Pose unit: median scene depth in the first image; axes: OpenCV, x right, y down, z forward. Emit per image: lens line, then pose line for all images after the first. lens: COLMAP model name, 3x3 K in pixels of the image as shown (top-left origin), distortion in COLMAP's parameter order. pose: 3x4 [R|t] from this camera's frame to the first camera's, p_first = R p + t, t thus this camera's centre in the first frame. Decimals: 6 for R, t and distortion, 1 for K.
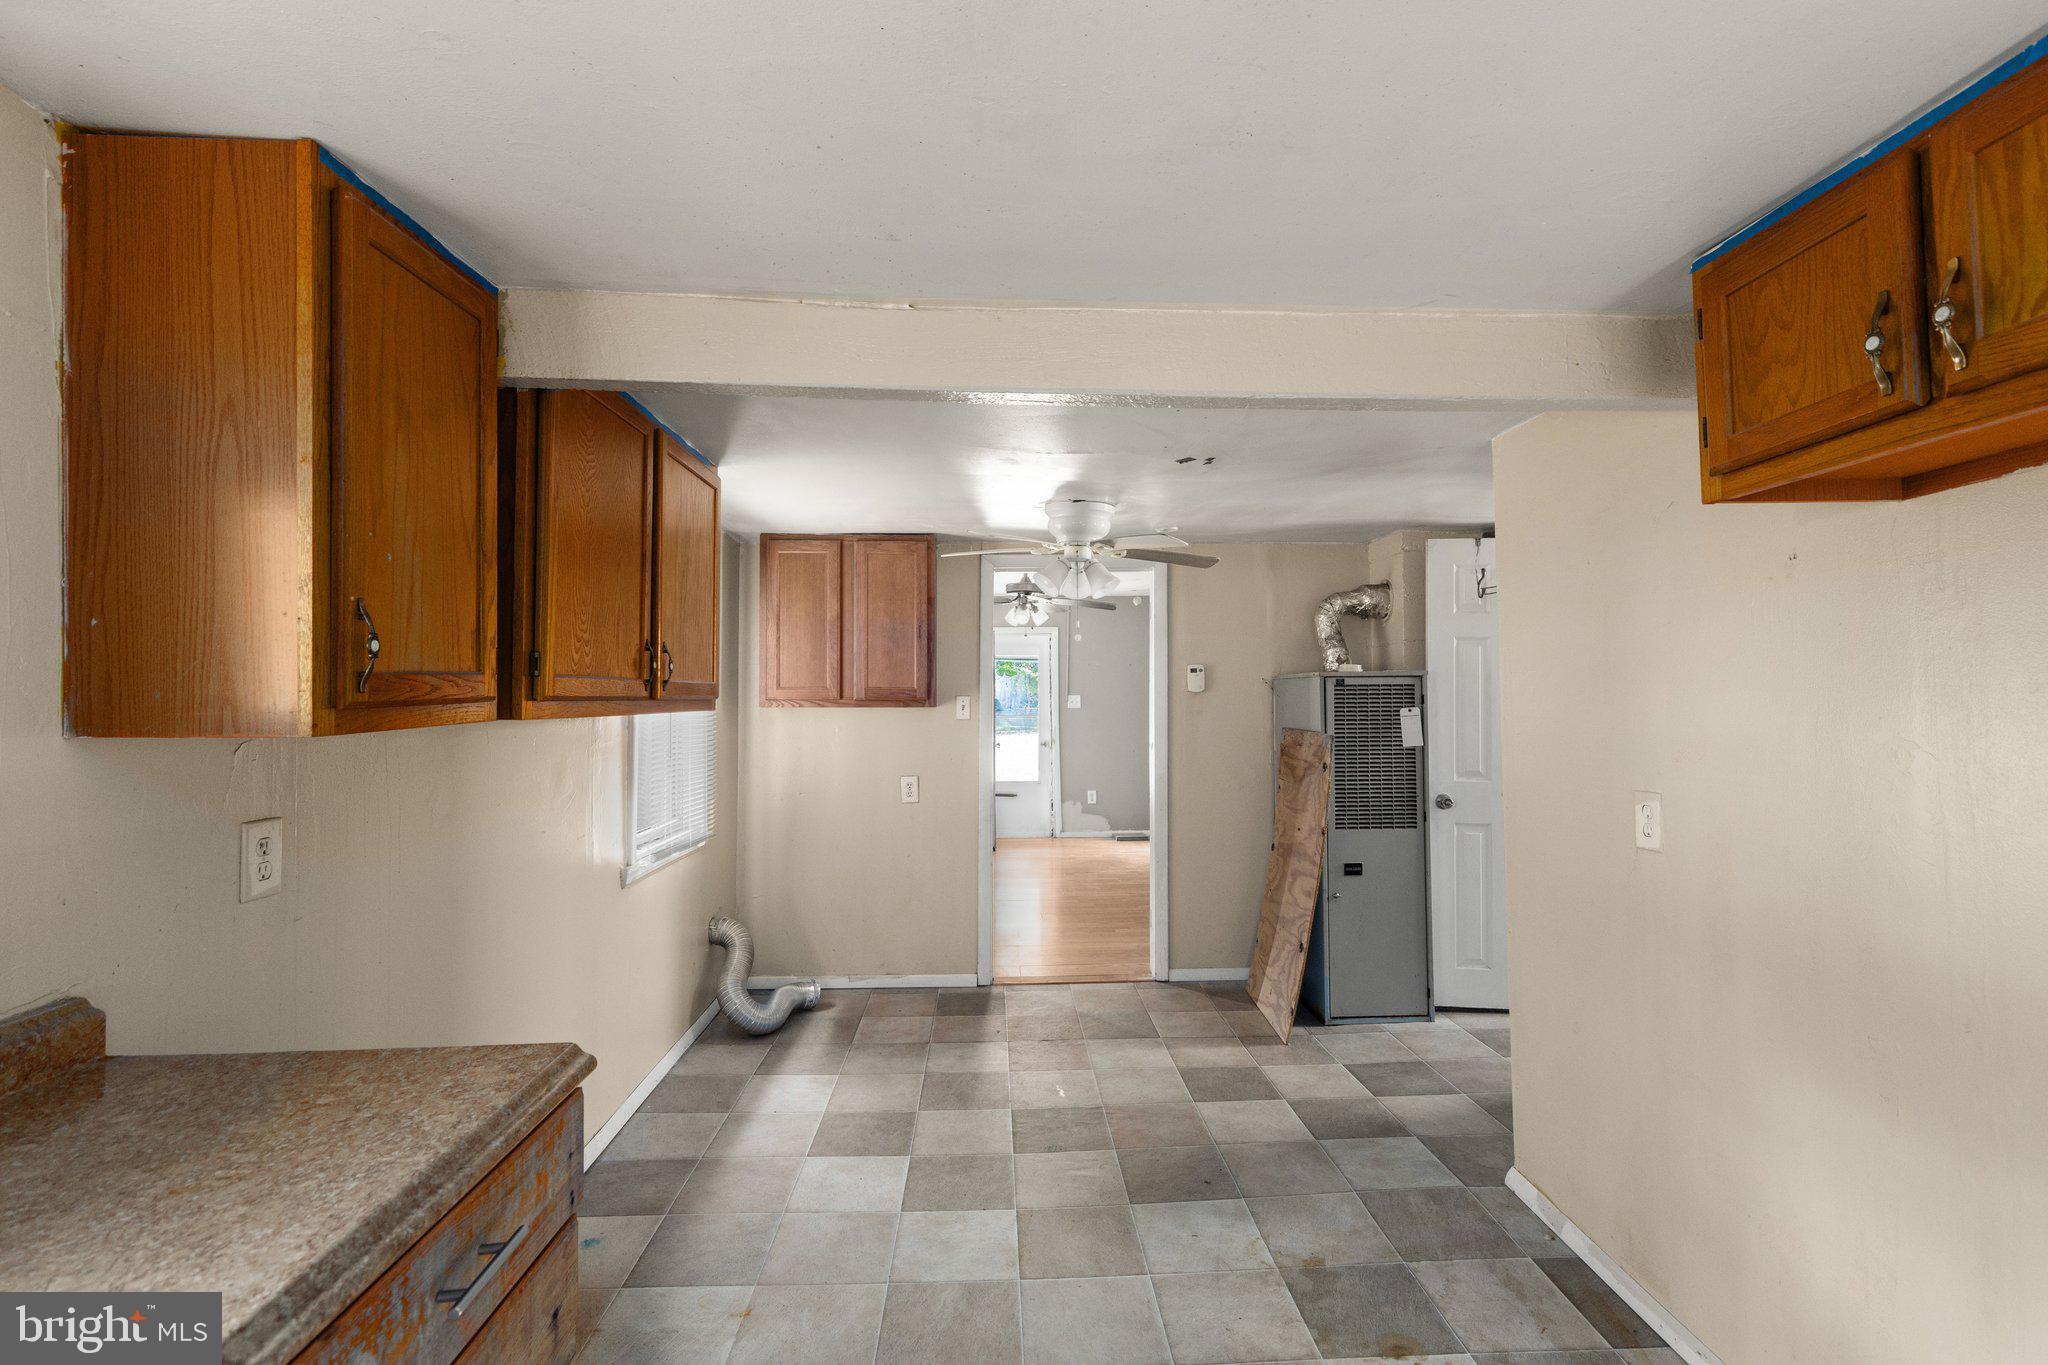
lens RADIAL K [[947.8, 0, 1028.0], [0, 947.8, 684.8], [0, 0, 1]] dist [-0.001336, -0.000097]
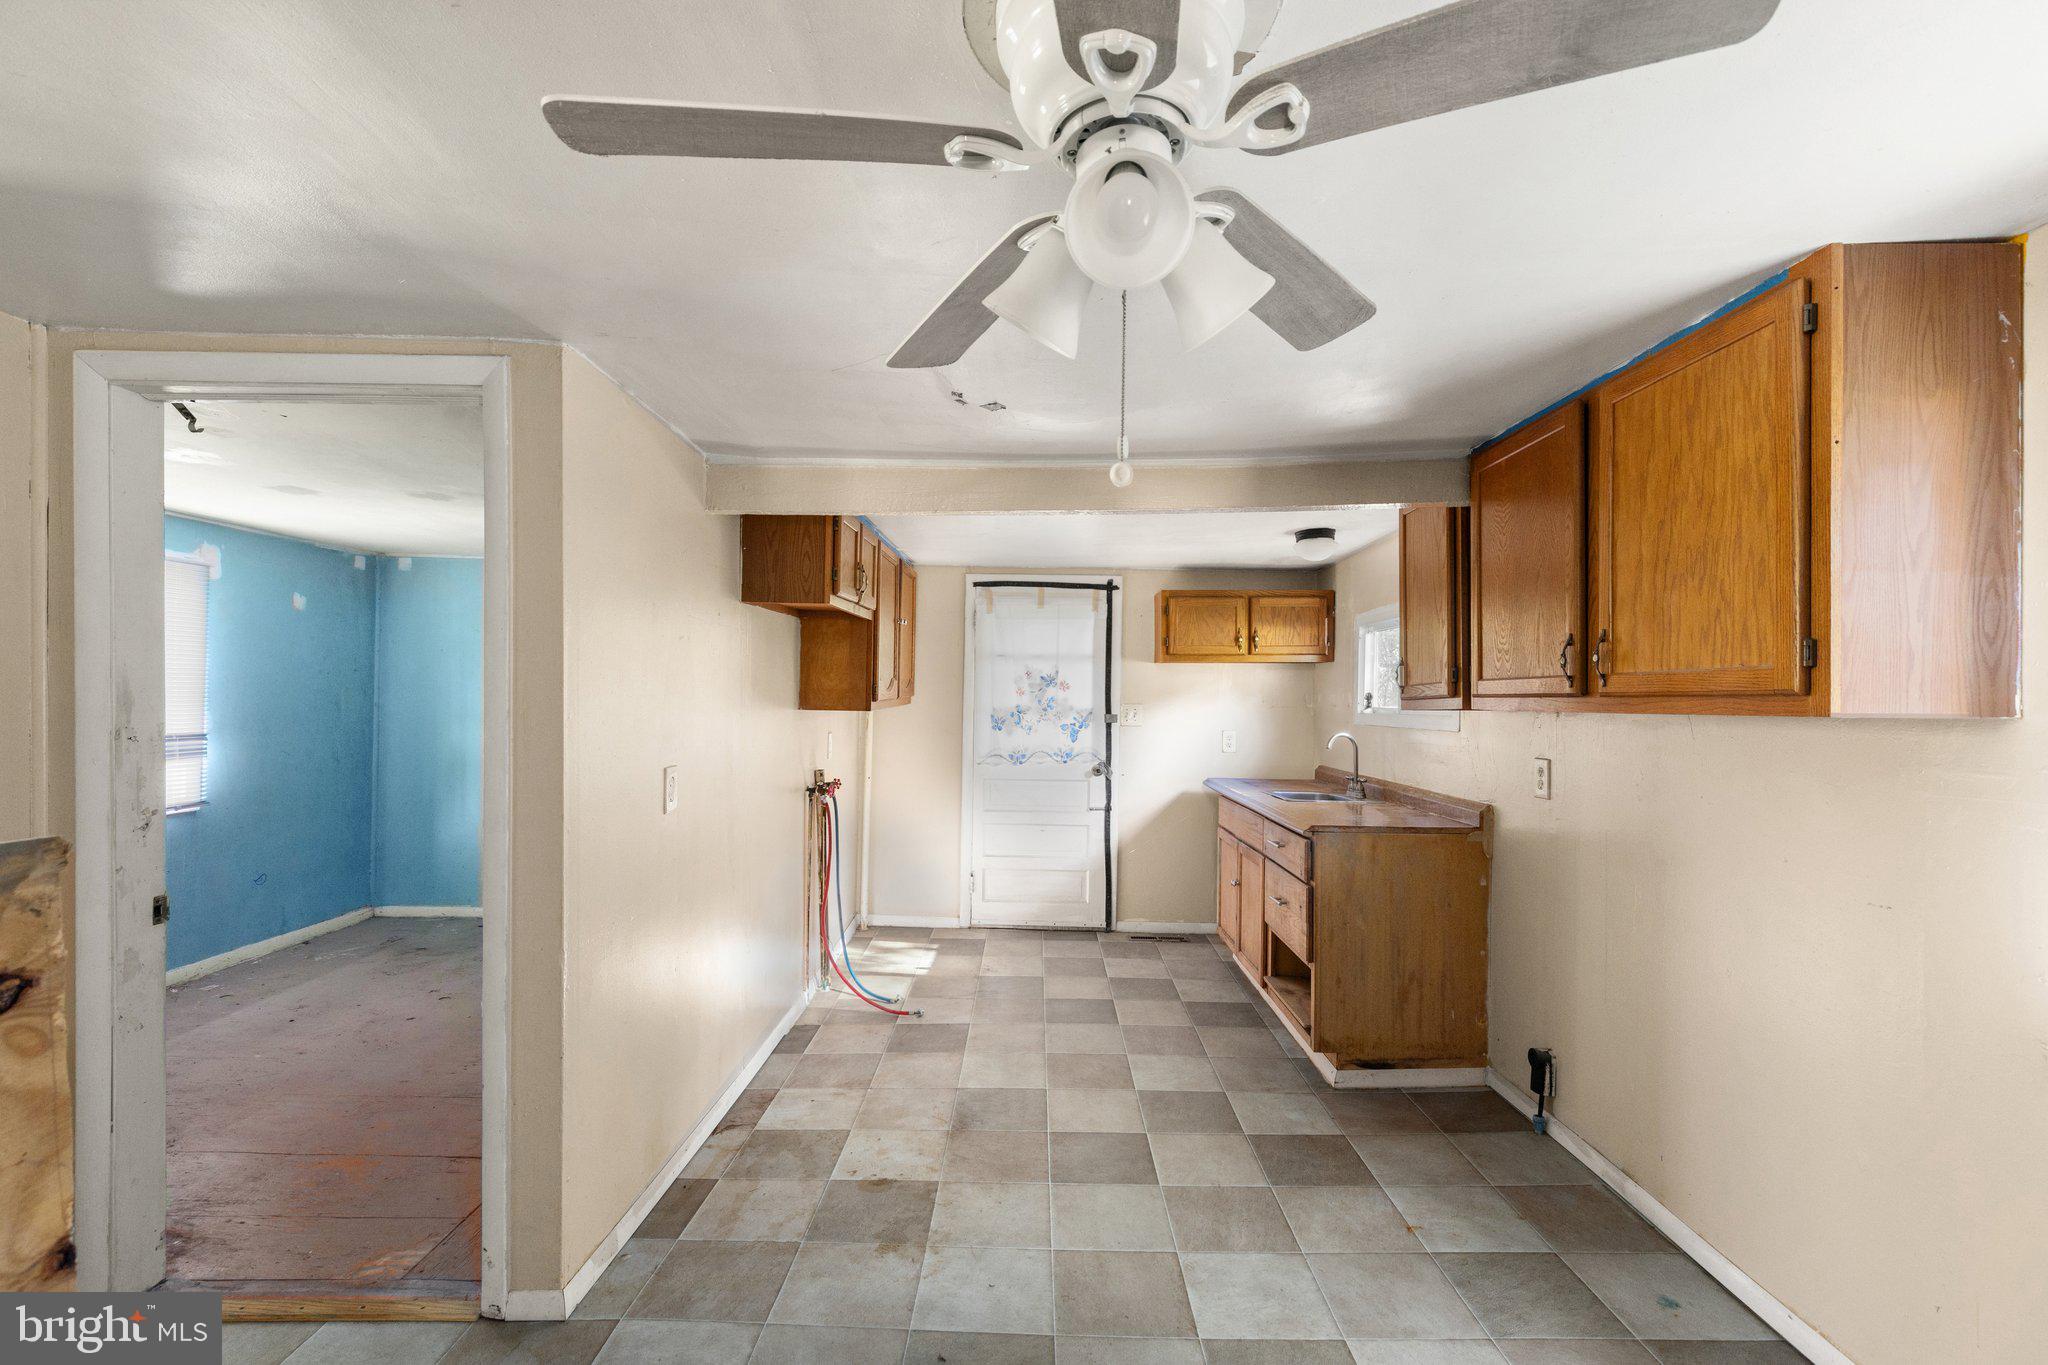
lens RADIAL K [[947.8, 0, 1027.6], [0, 947.8, 688.8], [0, 0, 1]] dist [-0.001336, -0.000097]
pose [[-0.998994, -0.003191, 0.044719, 0.110788], [-0.004302, 0.999684, -0.024763, 0.035385], [-0.044626, -0.024930, -0.998693, 2.061986]]
